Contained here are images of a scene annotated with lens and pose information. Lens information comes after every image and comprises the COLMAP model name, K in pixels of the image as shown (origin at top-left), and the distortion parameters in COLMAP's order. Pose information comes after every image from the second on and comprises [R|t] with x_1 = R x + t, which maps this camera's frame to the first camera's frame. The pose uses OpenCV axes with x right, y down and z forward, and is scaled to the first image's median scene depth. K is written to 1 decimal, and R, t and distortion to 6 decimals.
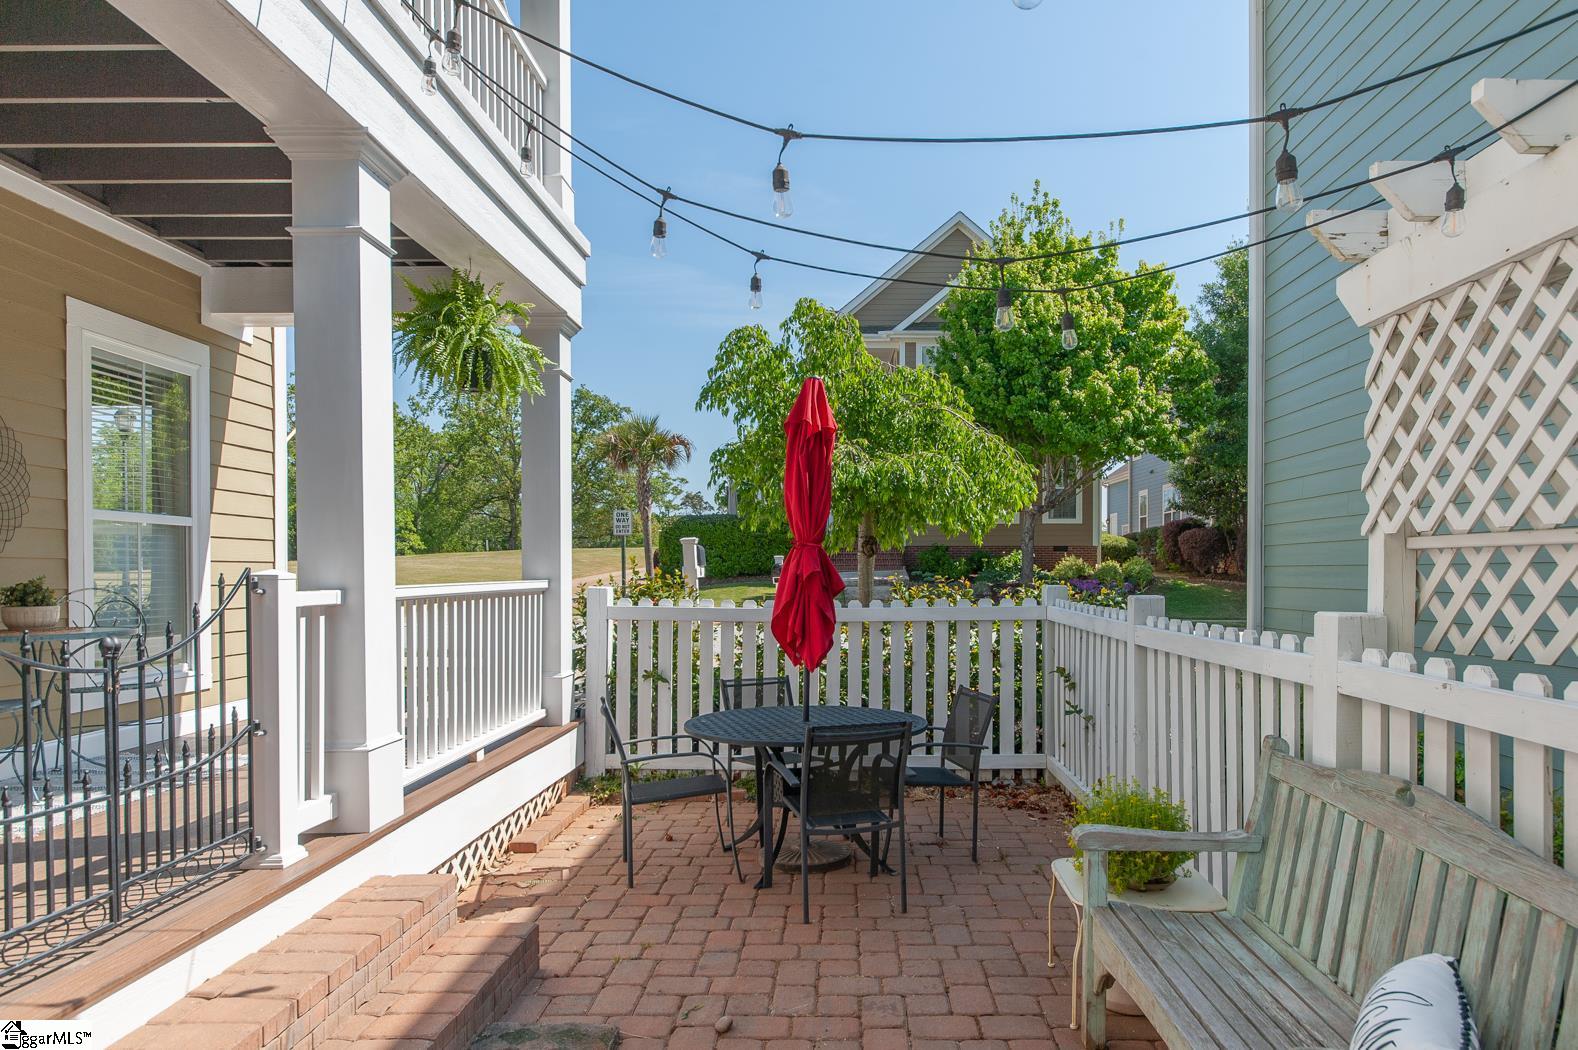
lens RADIAL K [[962.4, 0, 792.5], [0, 962.4, 578.9], [0, 0, 1]] dist [0.006946, -0.000160]
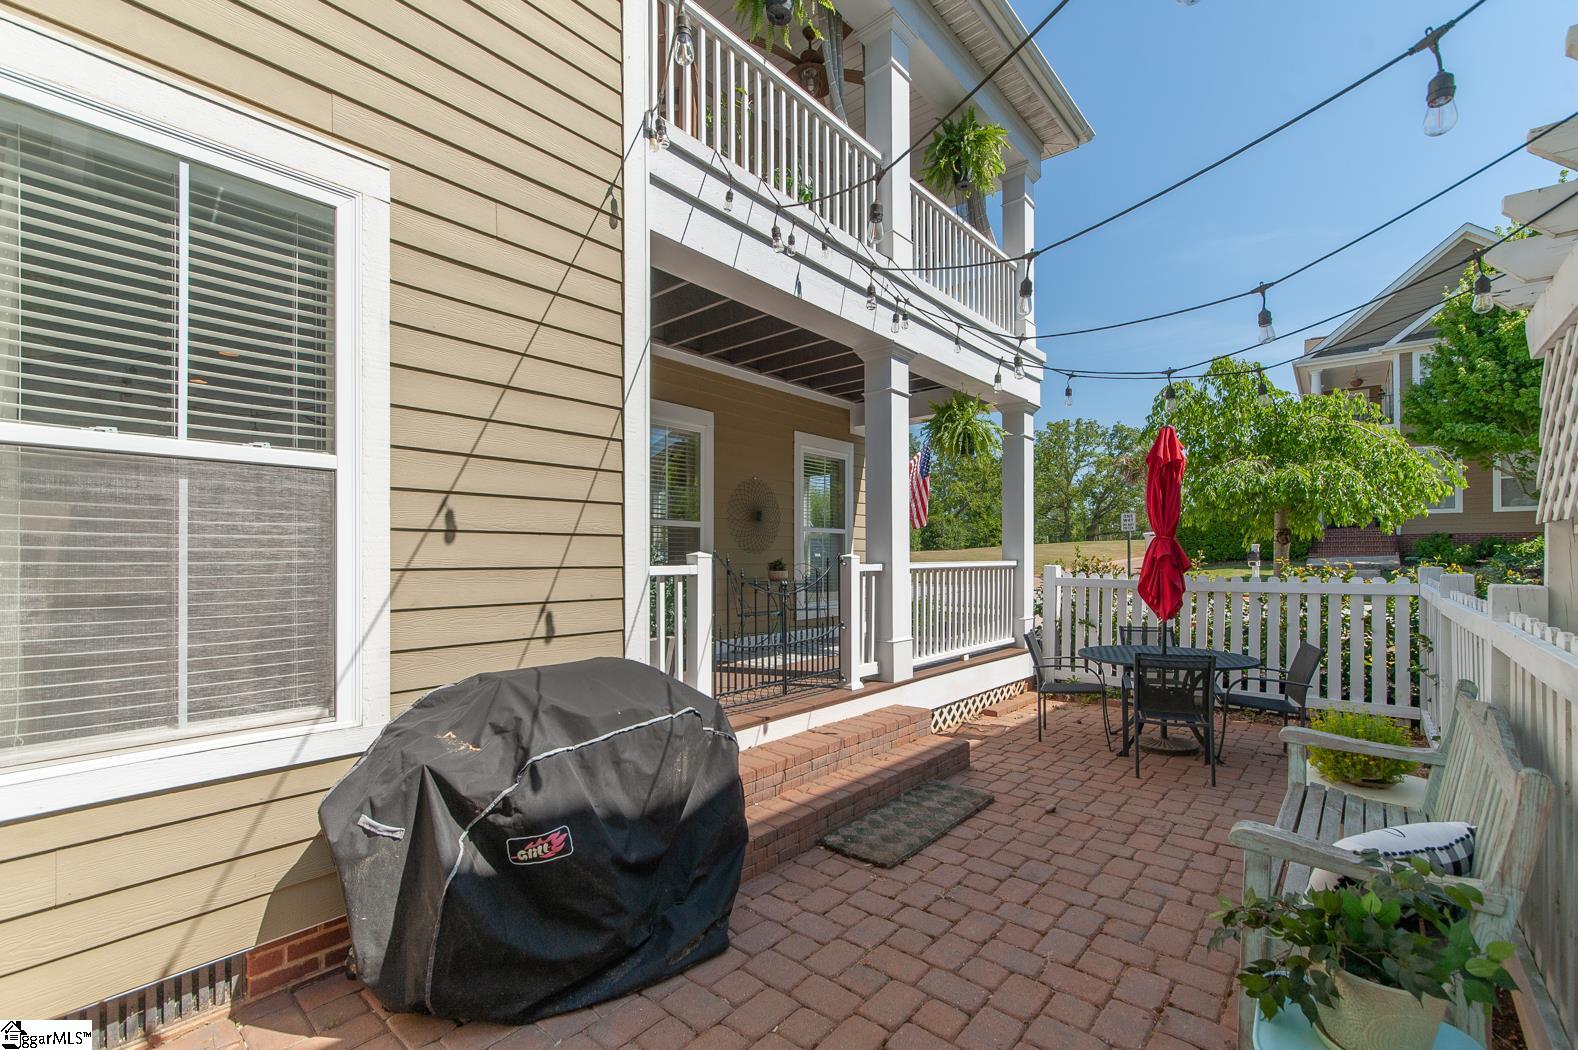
lens RADIAL K [[693.7, 0, 783.5], [0, 693.7, 553.9], [0, 0, 1]] dist [-0.000052, -0.000135]
pose [[0.749812, -0.002488, -0.661646, 0.282350], [-0.006724, 0.999913, -0.011379, 0.006540], [0.661617, 0.012981, 0.749730, -0.204027]]
